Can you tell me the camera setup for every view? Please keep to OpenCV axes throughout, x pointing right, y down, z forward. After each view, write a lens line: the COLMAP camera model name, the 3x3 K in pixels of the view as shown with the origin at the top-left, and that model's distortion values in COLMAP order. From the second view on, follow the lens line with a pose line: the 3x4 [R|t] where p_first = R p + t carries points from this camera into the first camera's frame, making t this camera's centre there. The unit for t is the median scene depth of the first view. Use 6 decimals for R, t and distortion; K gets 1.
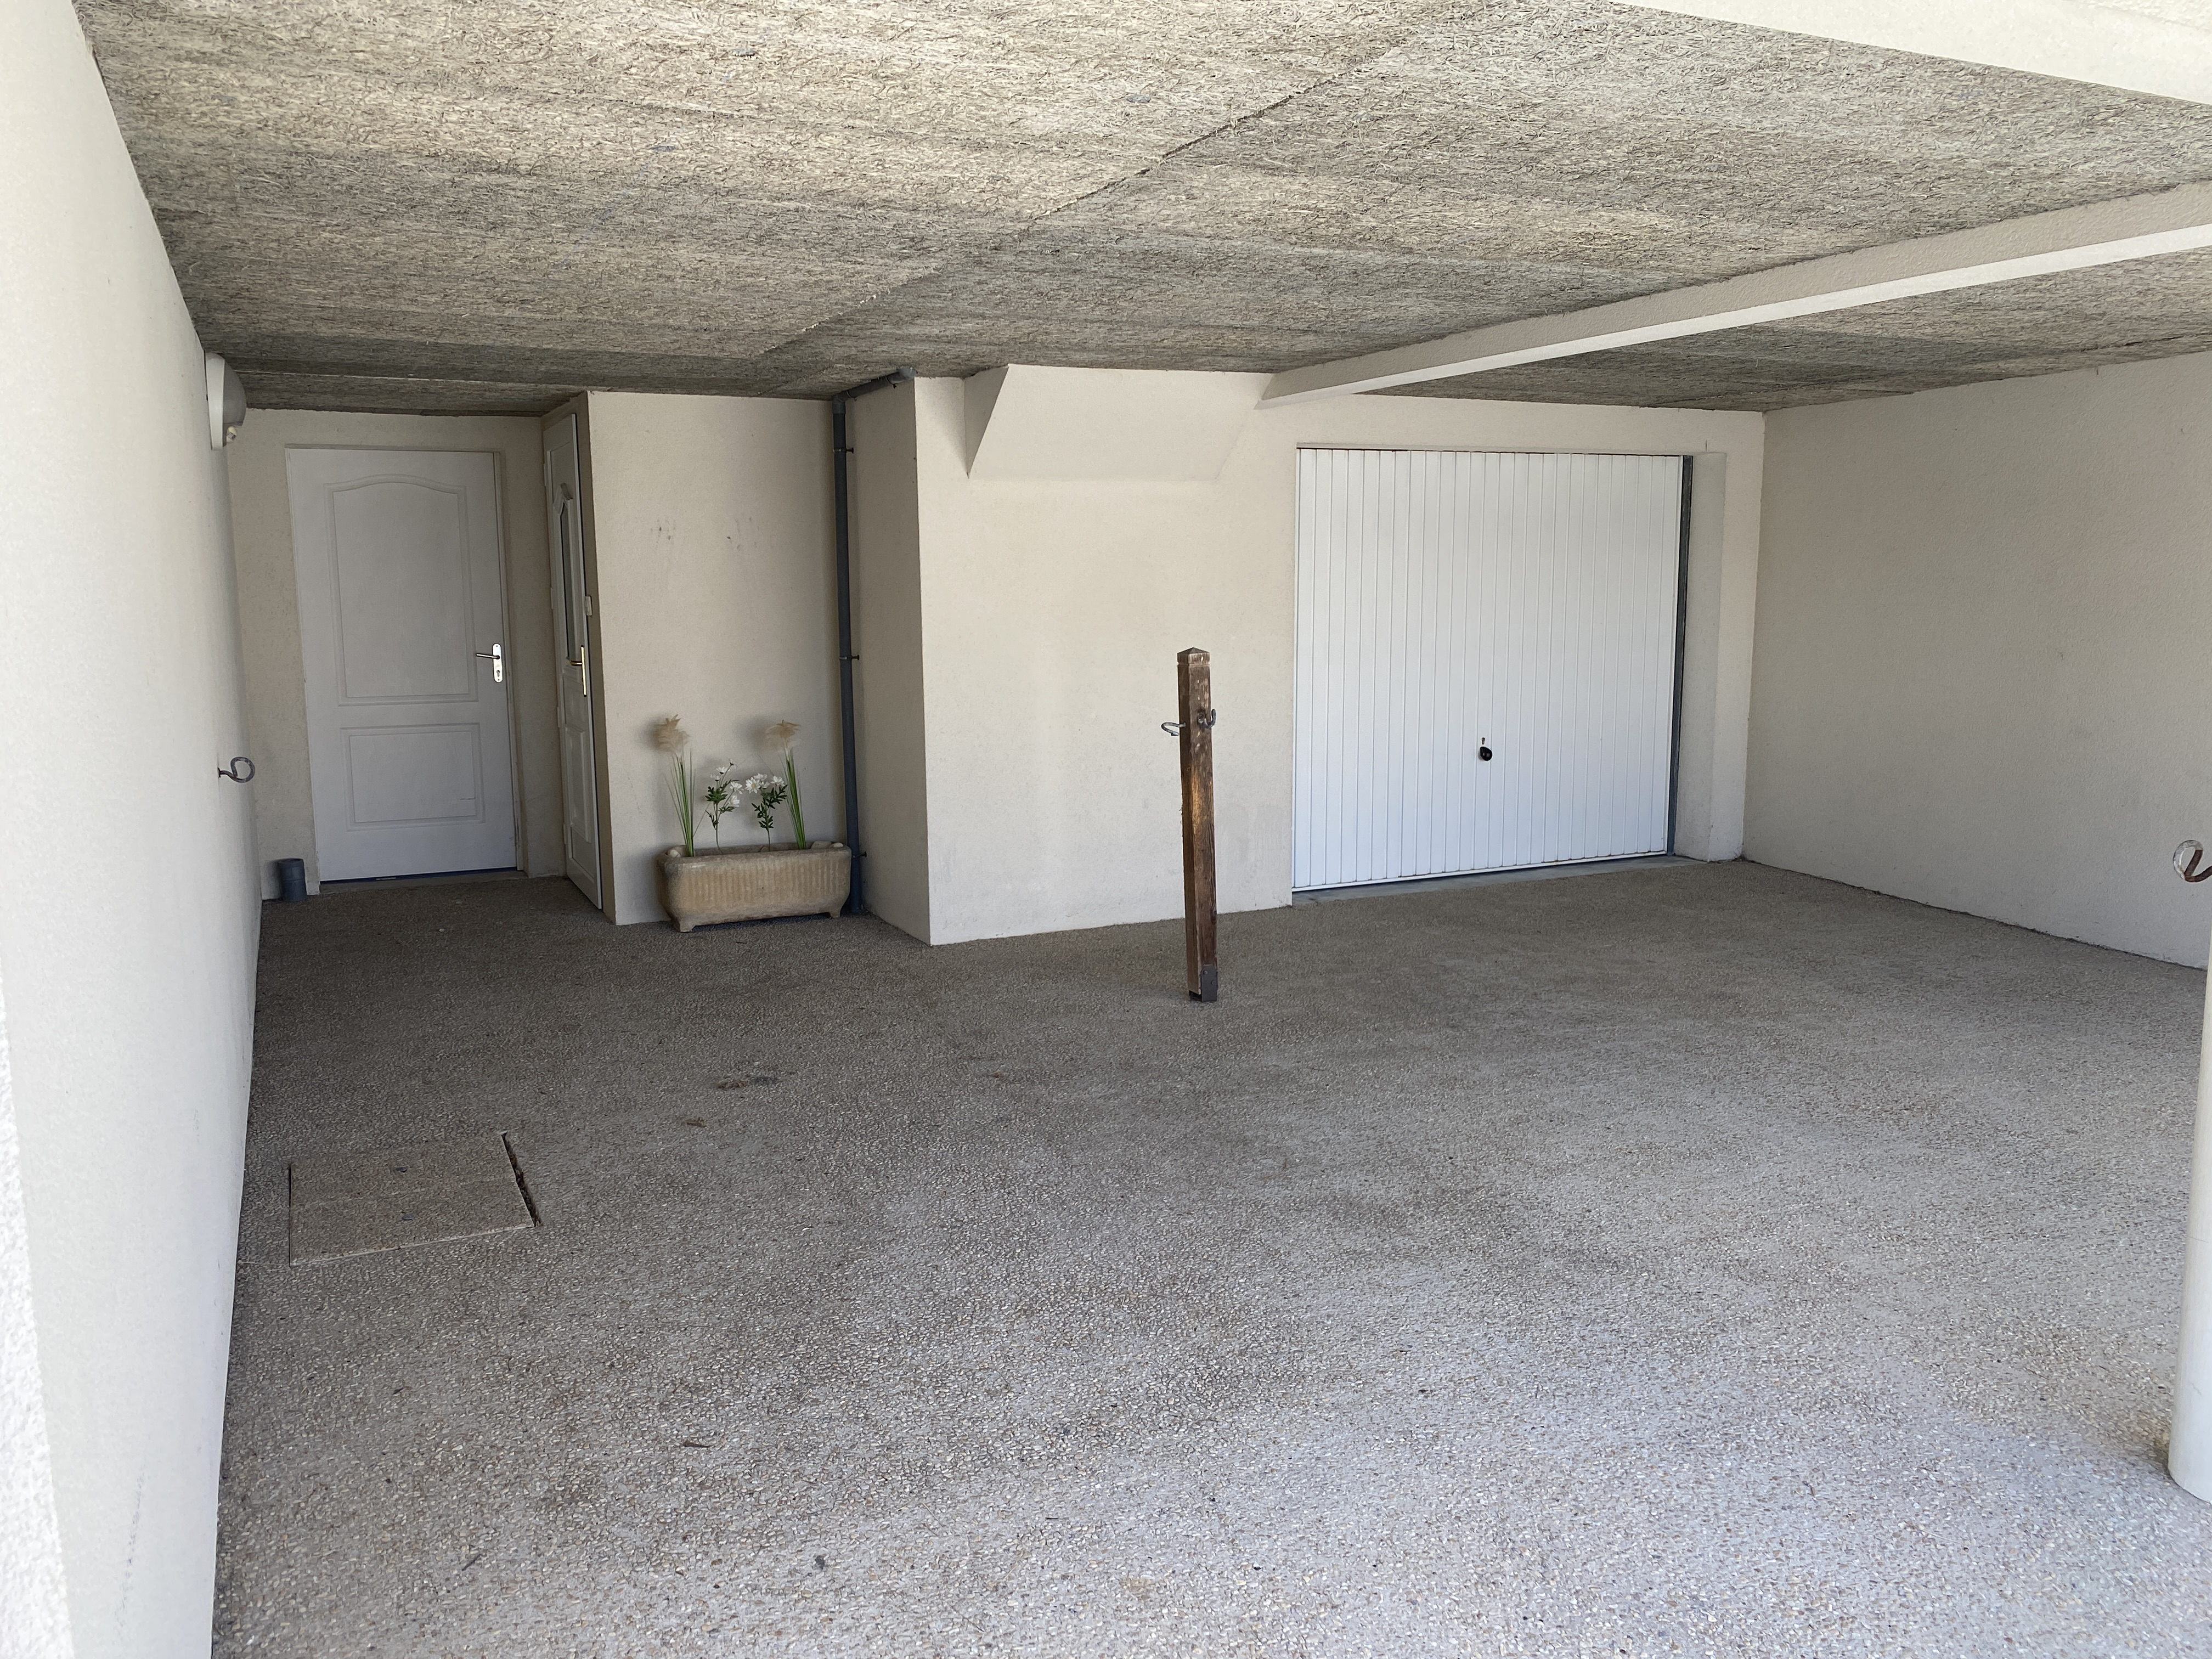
lens RADIAL K [[1688.5, 0, 1106.0], [0, 1688.5, 829.5], [0, 0, 1]] dist [0.055851, -0.105915]
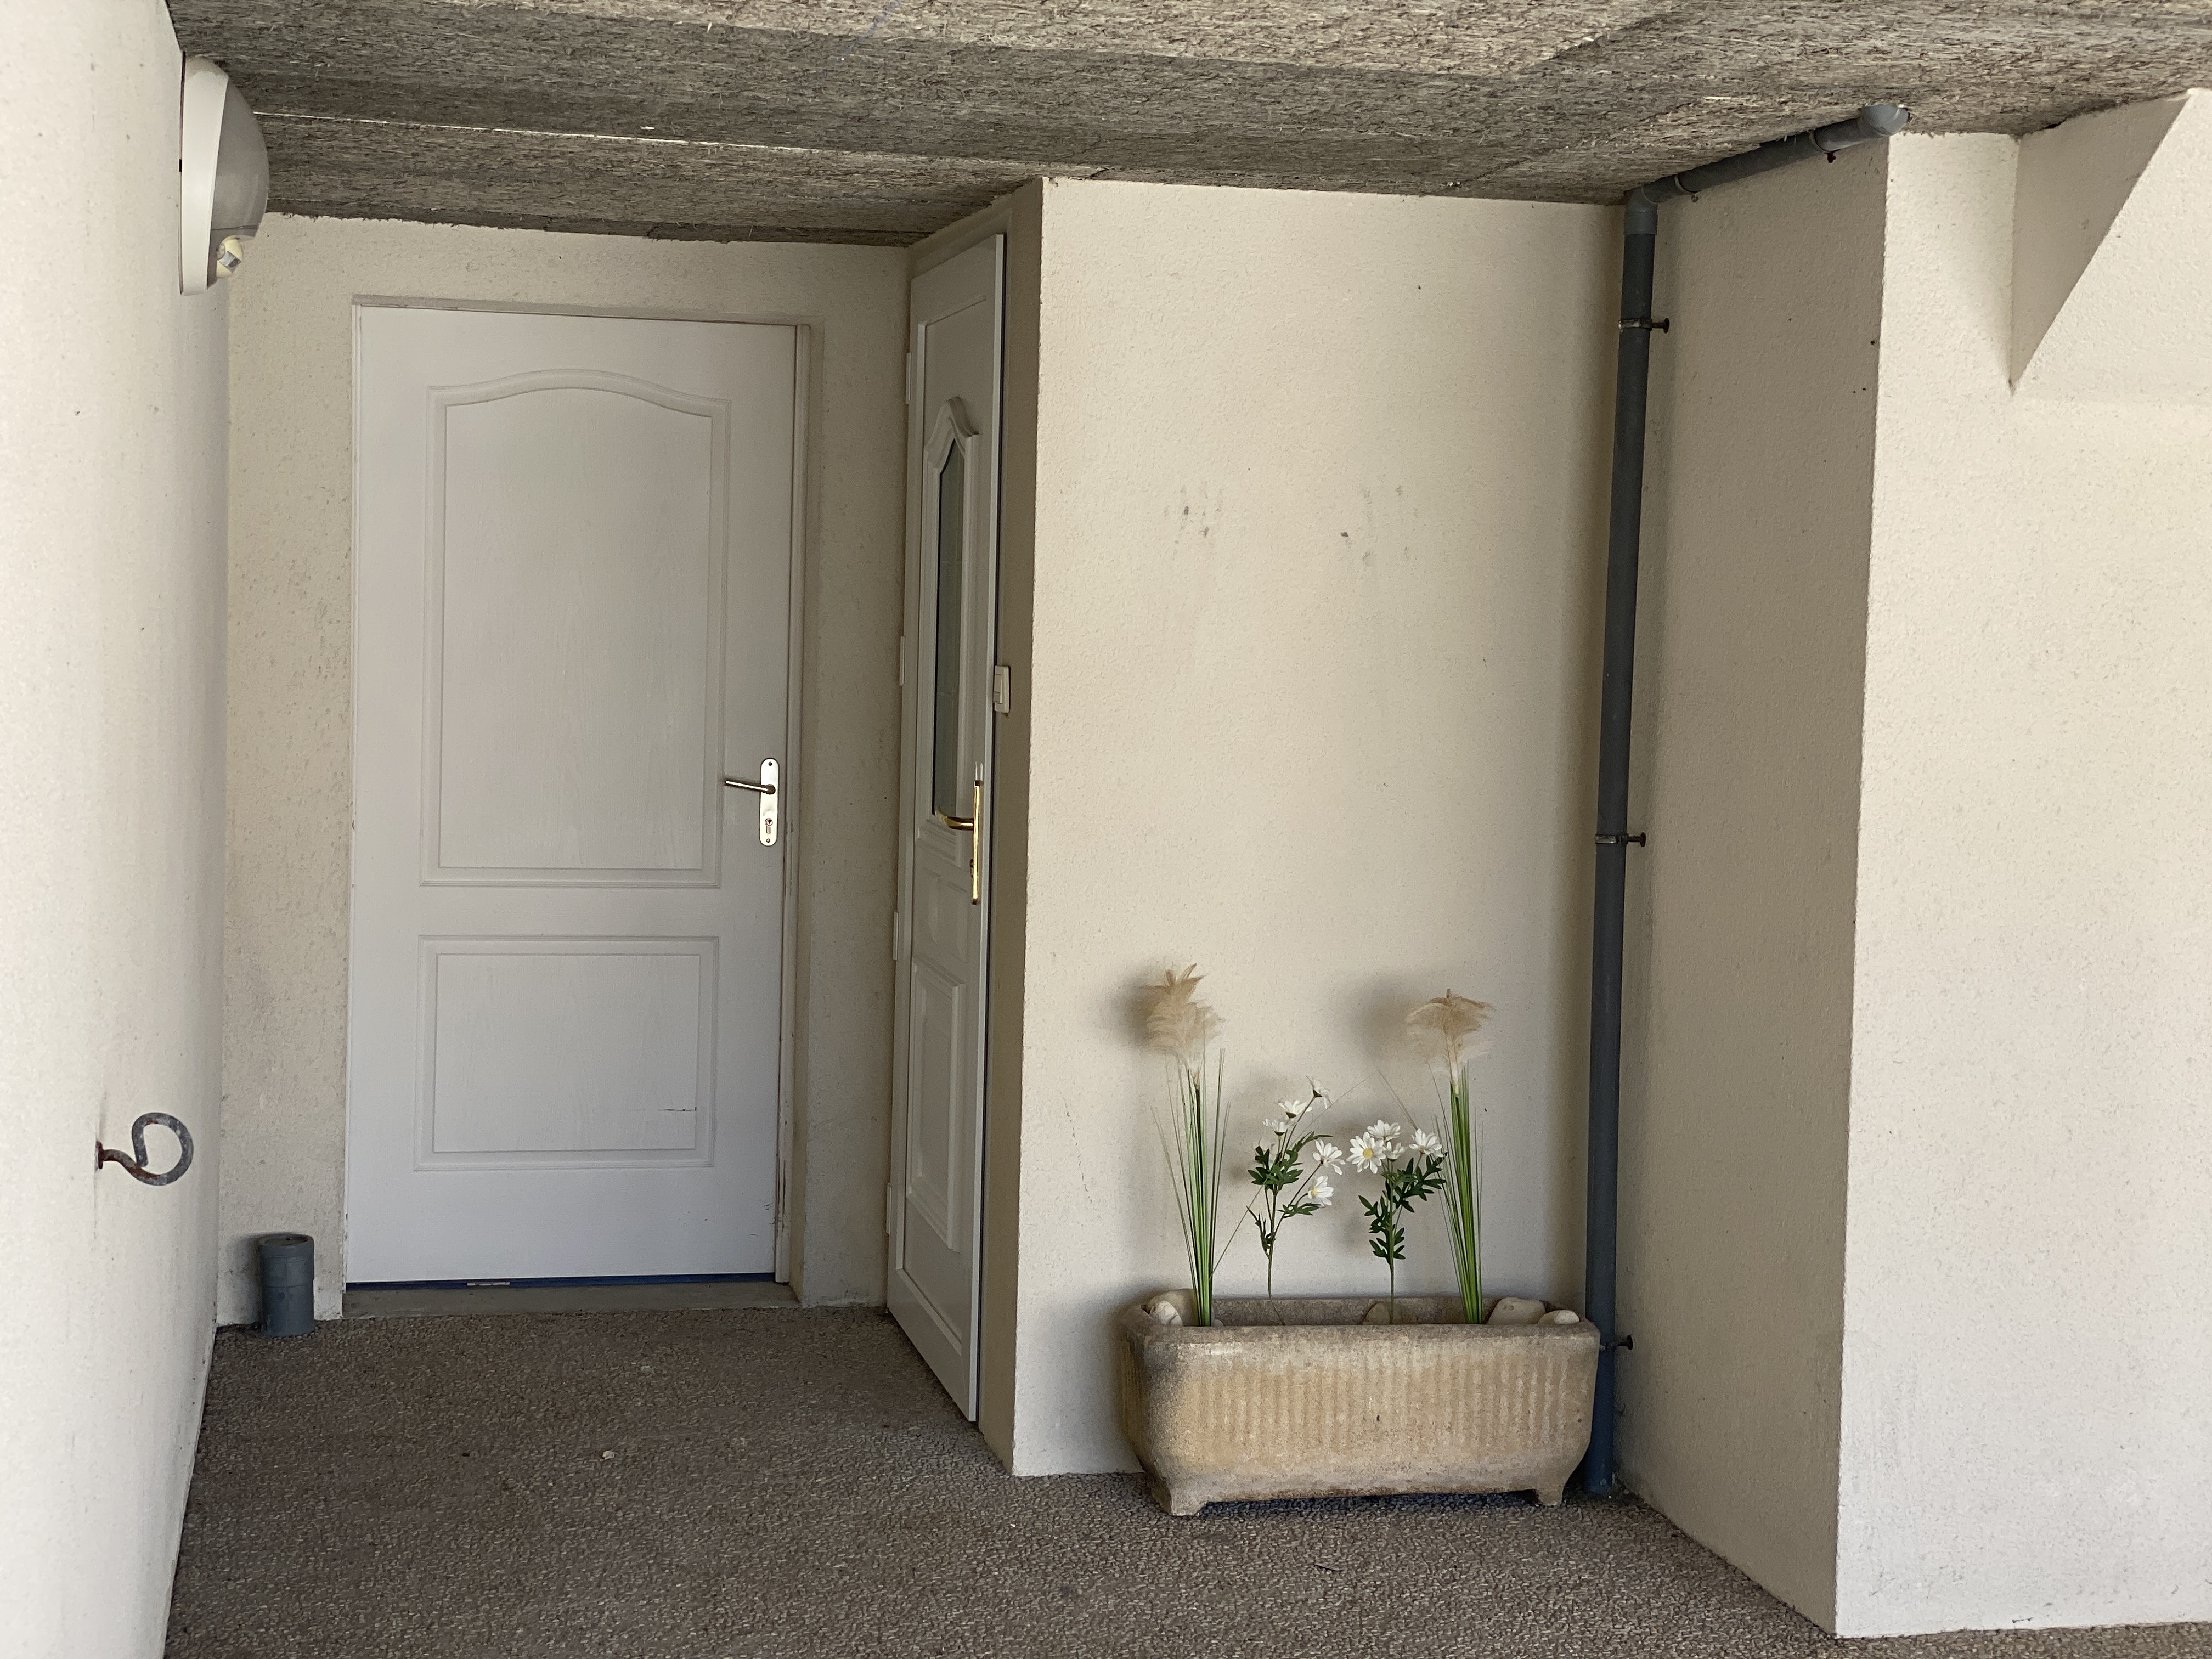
lens RADIAL K [[3351.2, 0, 1105.1], [0, 3351.2, 844.0], [0, 0, 1]] dist [0.296388, -0.943044]
pose [[0.974165, 0.050711, -0.220069, -0.097361], [-0.067346, 0.995358, -0.068756, -0.039567], [0.215561, 0.081800, 0.973058, 0.207452]]
